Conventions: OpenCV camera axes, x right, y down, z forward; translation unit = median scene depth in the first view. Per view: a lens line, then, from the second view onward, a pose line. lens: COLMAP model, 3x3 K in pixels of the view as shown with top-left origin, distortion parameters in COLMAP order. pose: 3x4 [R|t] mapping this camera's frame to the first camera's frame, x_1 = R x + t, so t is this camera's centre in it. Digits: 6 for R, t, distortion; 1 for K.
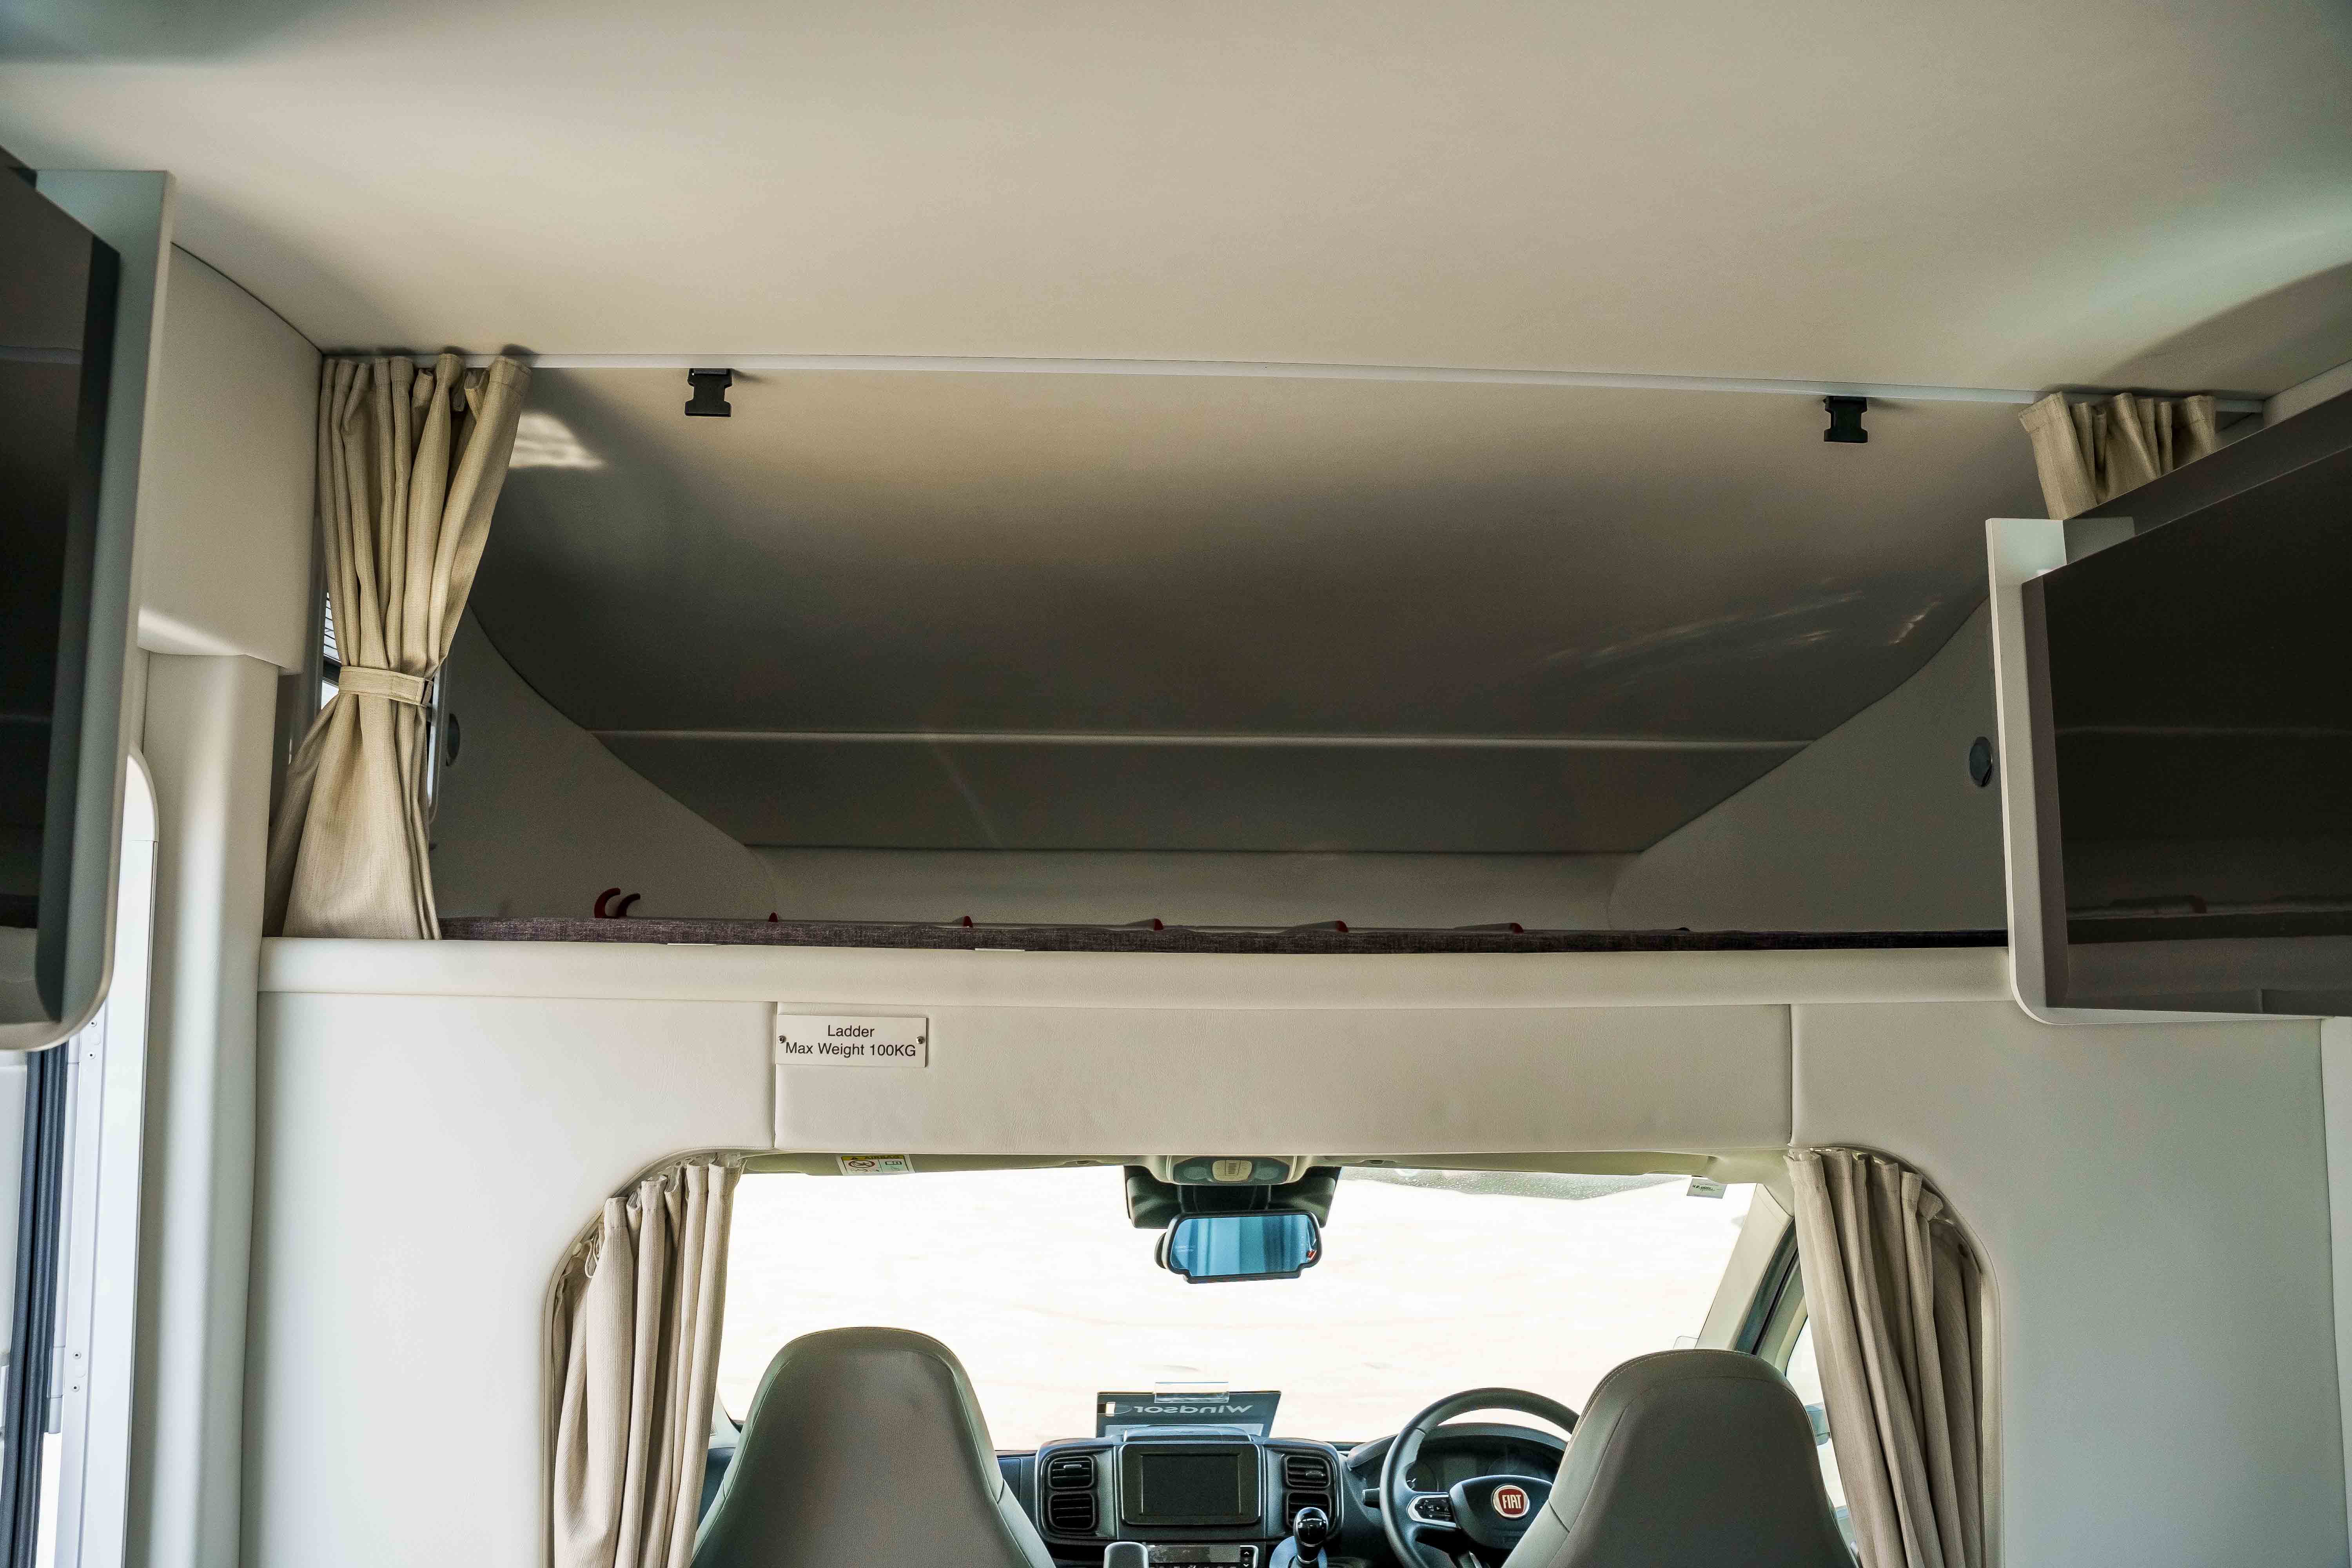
lens RADIAL K [[1972.2, 0, 1171.1], [0, 1972.2, 770.2], [0, 0, 1]] dist [-0.147871, -0.001185]
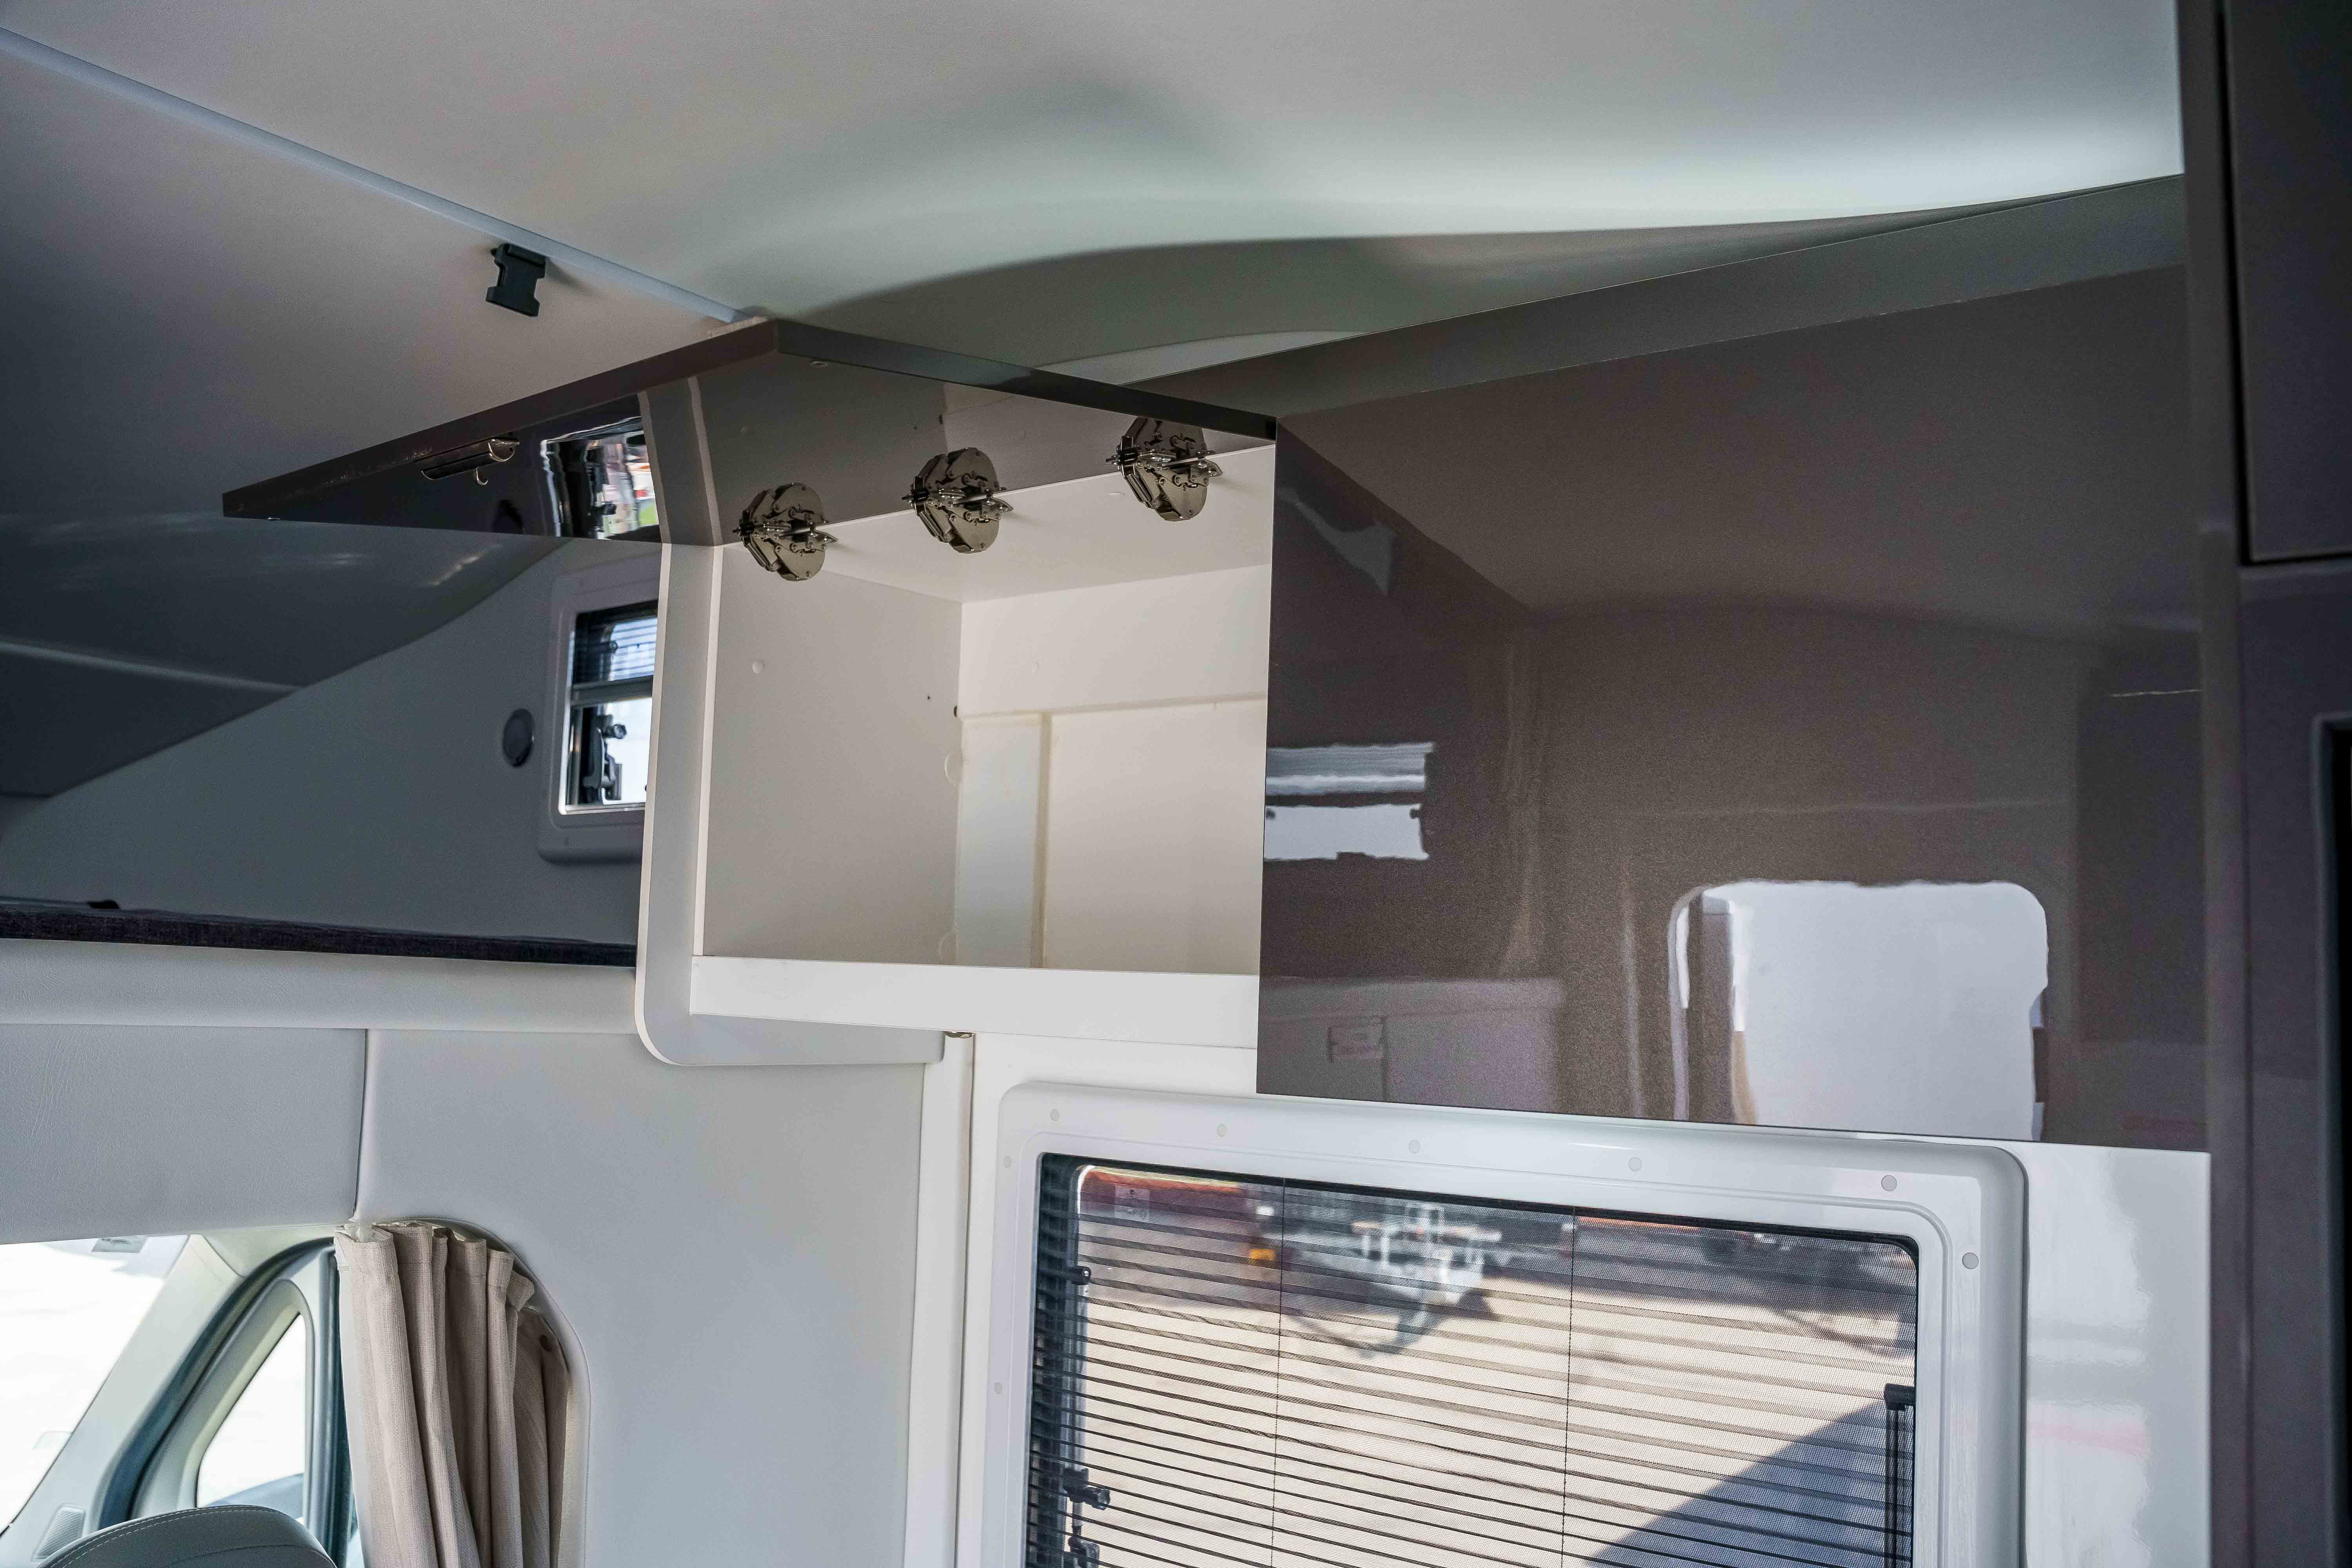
lens RADIAL K [[1874.7, 0, 1182.0], [0, 1874.7, 770.7], [0, 0, 1]] dist [-0.173183, 0.119176]
pose [[0.639169, 0.110401, 0.761101, -0.017793], [-0.115404, 0.992206, -0.047008, 0.020270], [-0.760358, -0.057788, 0.646928, 0.326431]]
